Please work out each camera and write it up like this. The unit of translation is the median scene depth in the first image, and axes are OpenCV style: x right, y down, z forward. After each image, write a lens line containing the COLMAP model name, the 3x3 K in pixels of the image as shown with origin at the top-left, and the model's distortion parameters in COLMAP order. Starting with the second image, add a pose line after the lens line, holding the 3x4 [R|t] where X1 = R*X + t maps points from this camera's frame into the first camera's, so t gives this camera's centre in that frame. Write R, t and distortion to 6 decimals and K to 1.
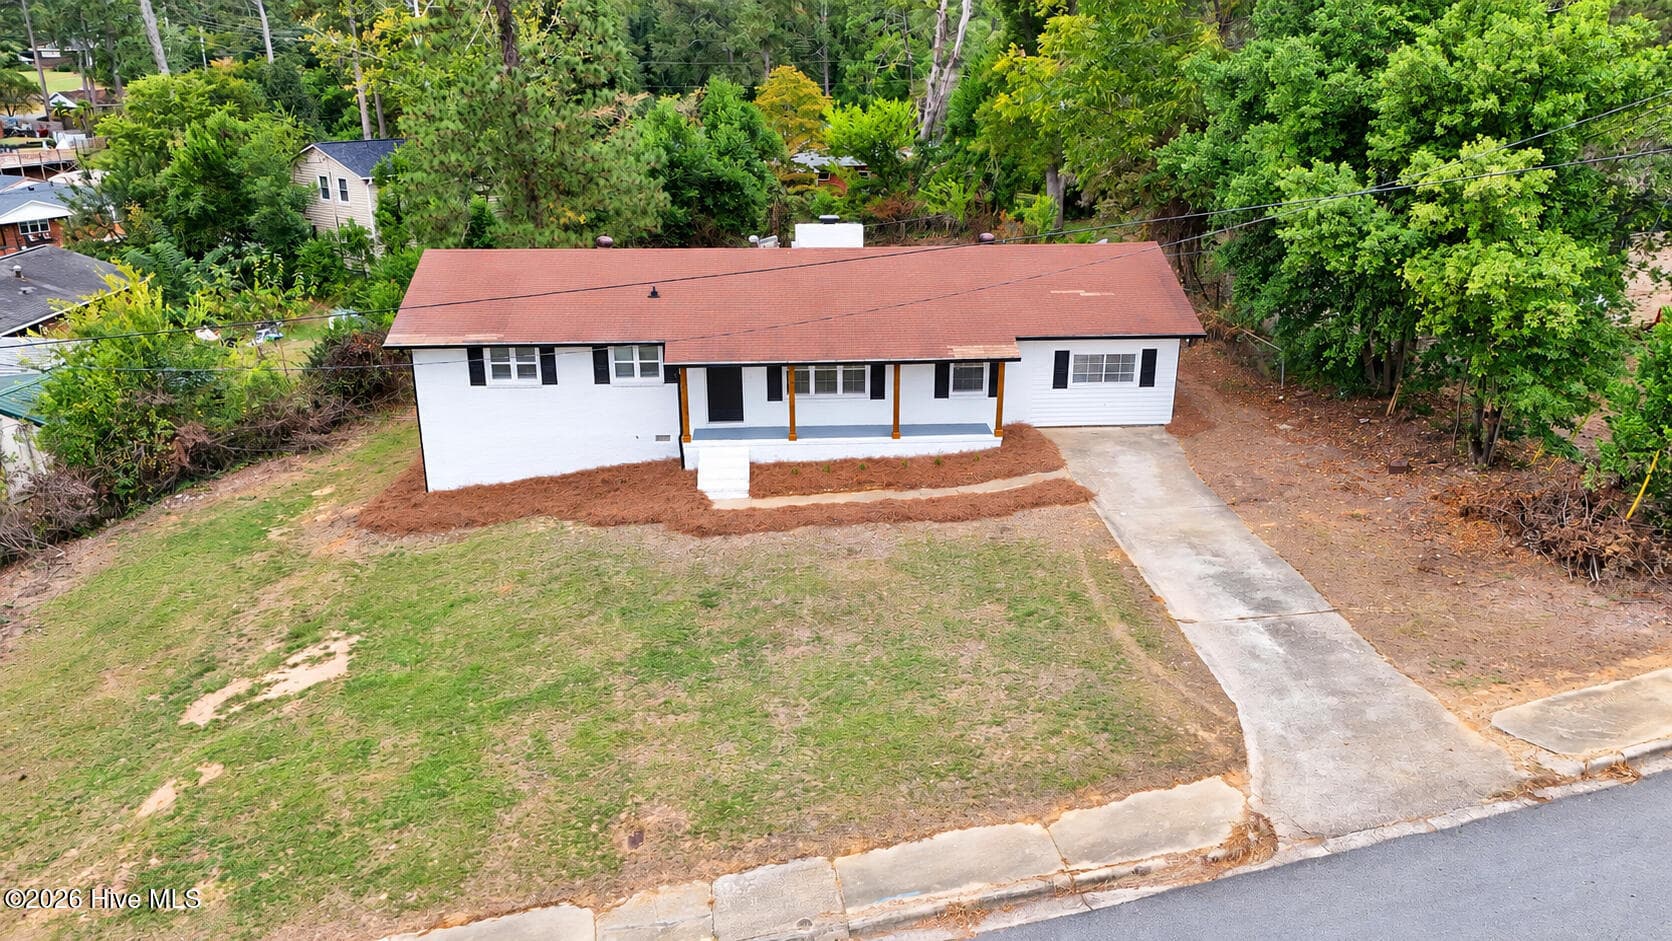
lens RADIAL K [[1258.6, 0, 836.0], [0, 1258.6, 470.5], [0, 0, 1]] dist [0.024845, -0.003749]
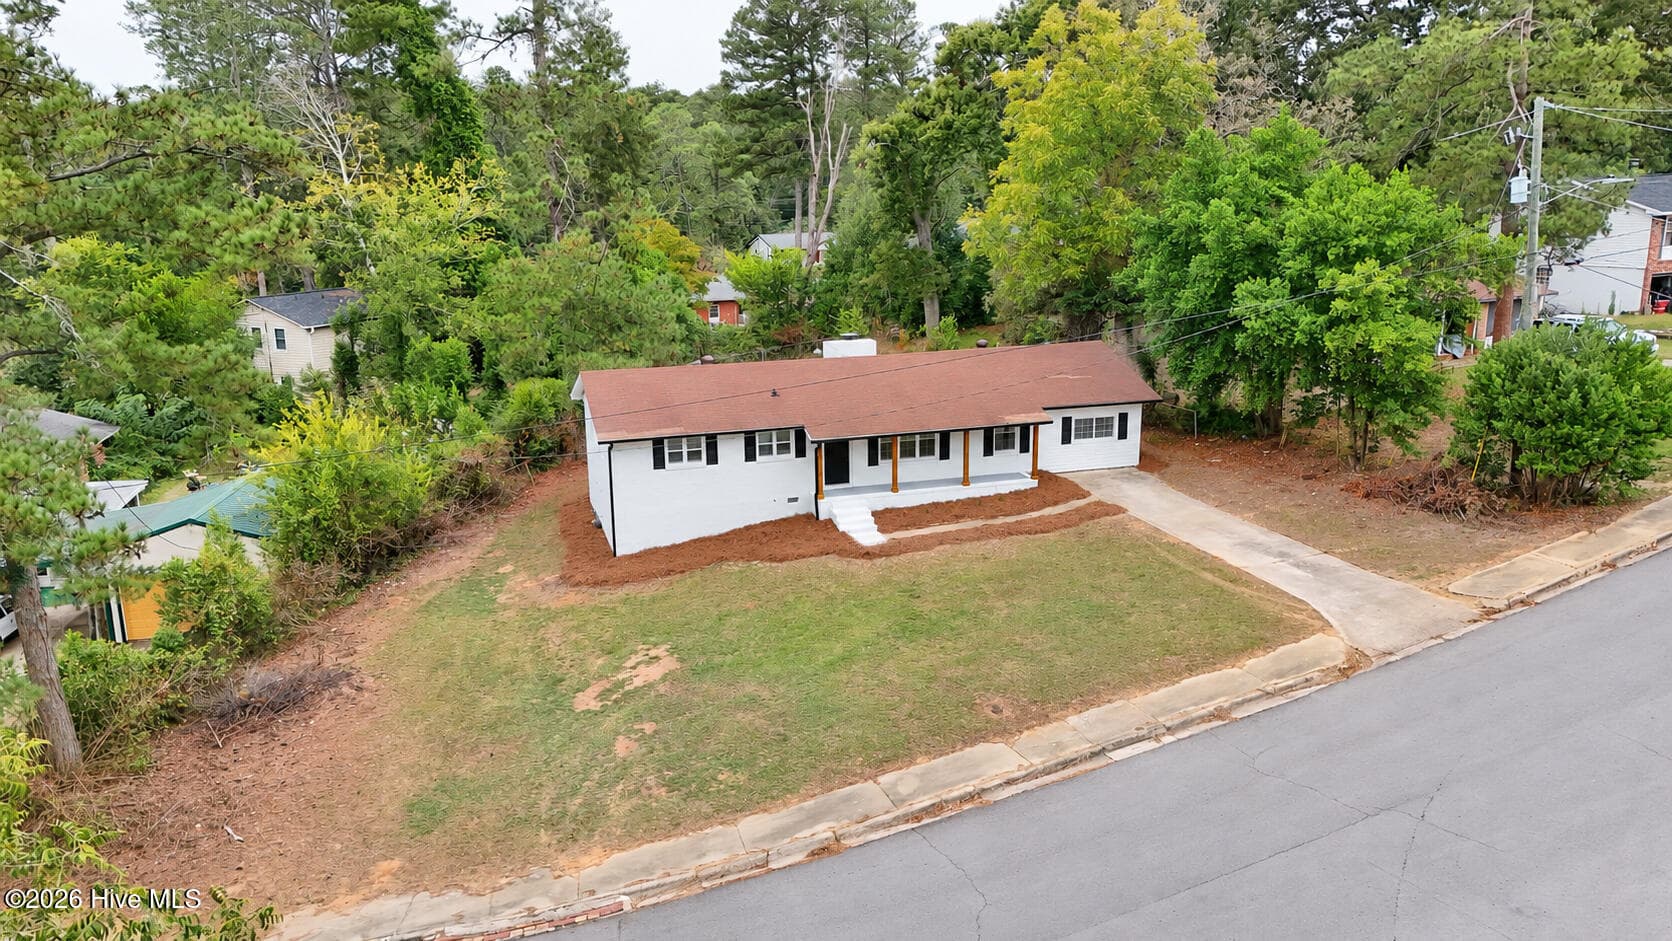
lens RADIAL K [[1294.7, 0, 837.2], [0, 1294.7, 397.4], [0, 0, 1]] dist [0.028231, -0.006423]
pose [[0.968339, -0.054703, 0.243573, -0.429187], [0.093948, 0.983822, -0.152541, 0.081848], [-0.231288, 0.170595, 0.957812, -0.330934]]
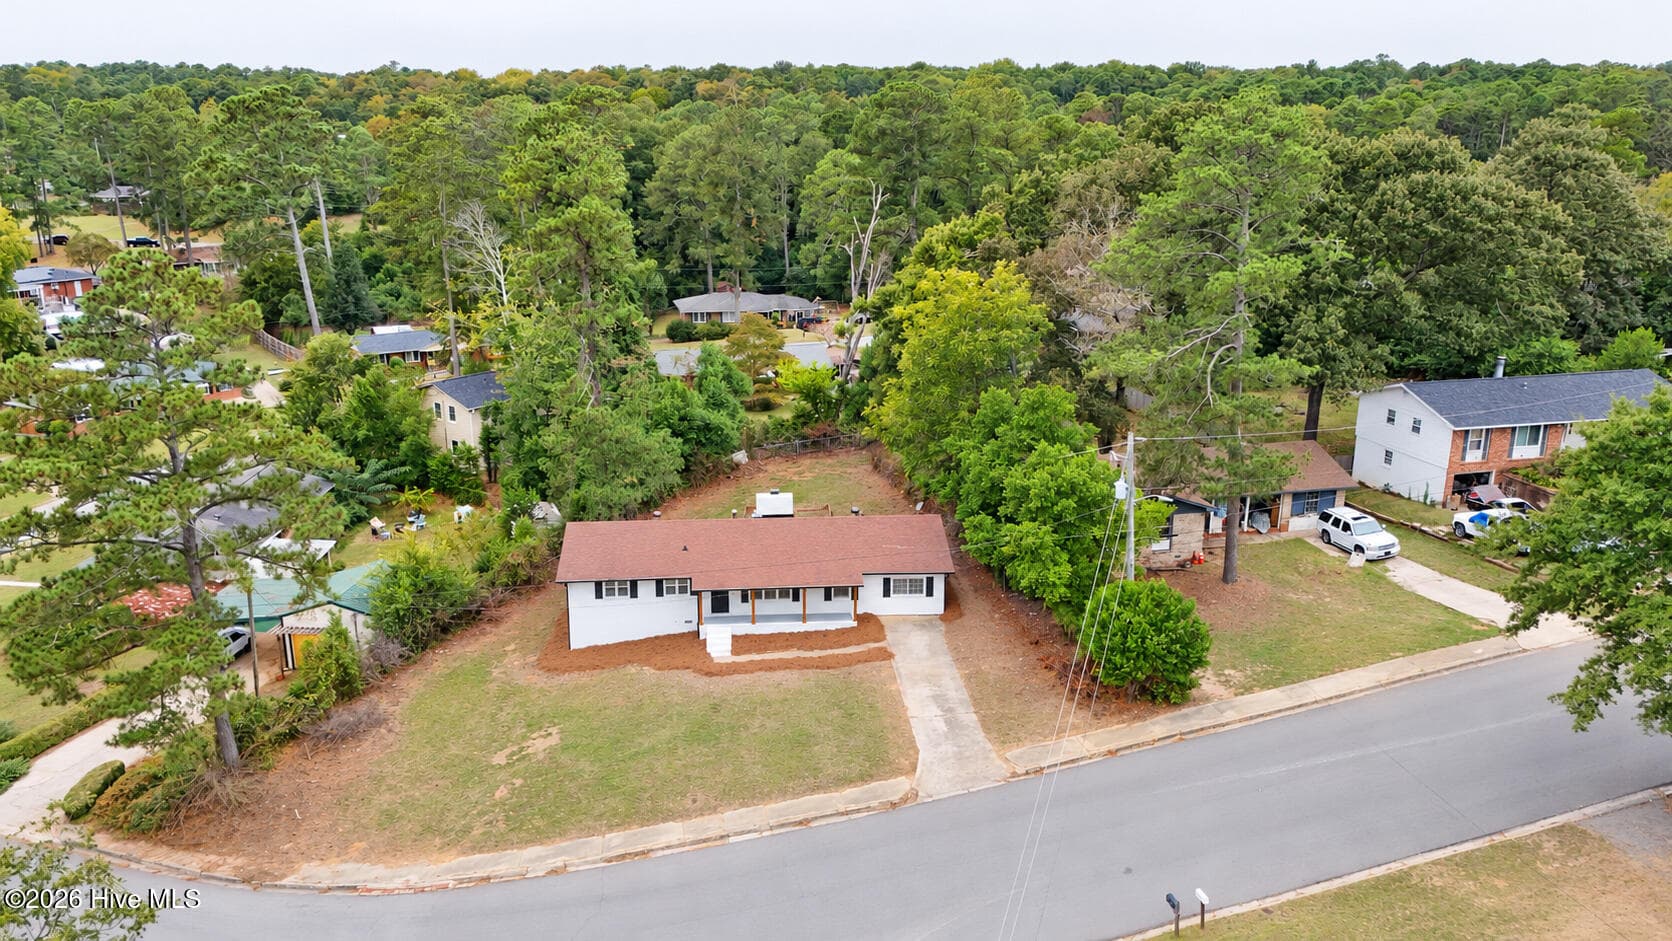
lens RADIAL K [[1296.4, 0, 857.3], [0, 1296.4, 447.4], [0, 0, 1]] dist [0.032694, -0.003445]
pose [[0.999163, 0.001986, 0.040865, 0.047438], [0.000658, 0.997912, -0.064585, -0.175929], [-0.040908, 0.064558, 0.997075, -1.127939]]
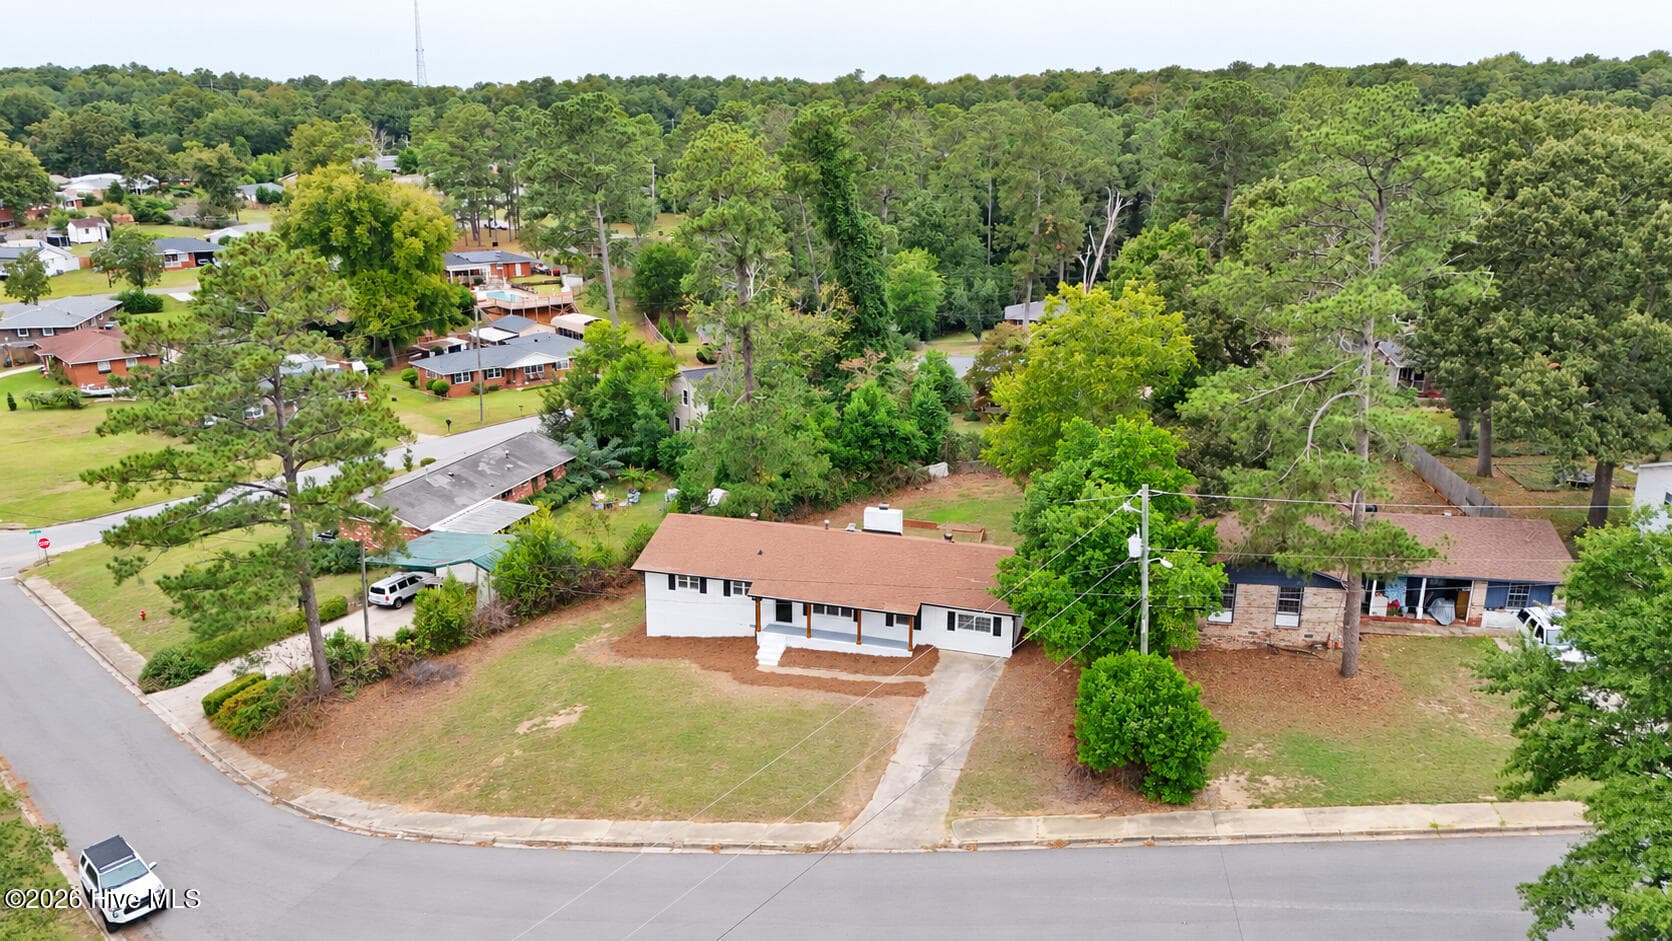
lens RADIAL K [[1294.7, 0, 837.2], [0, 1294.7, 397.4], [0, 0, 1]] dist [0.028231, -0.006423]
pose [[0.938802, 0.086989, -0.333293, 0.665295], [-0.120855, 0.989259, -0.082223, -0.241485], [0.322560, 0.117471, 0.939231, -0.969497]]
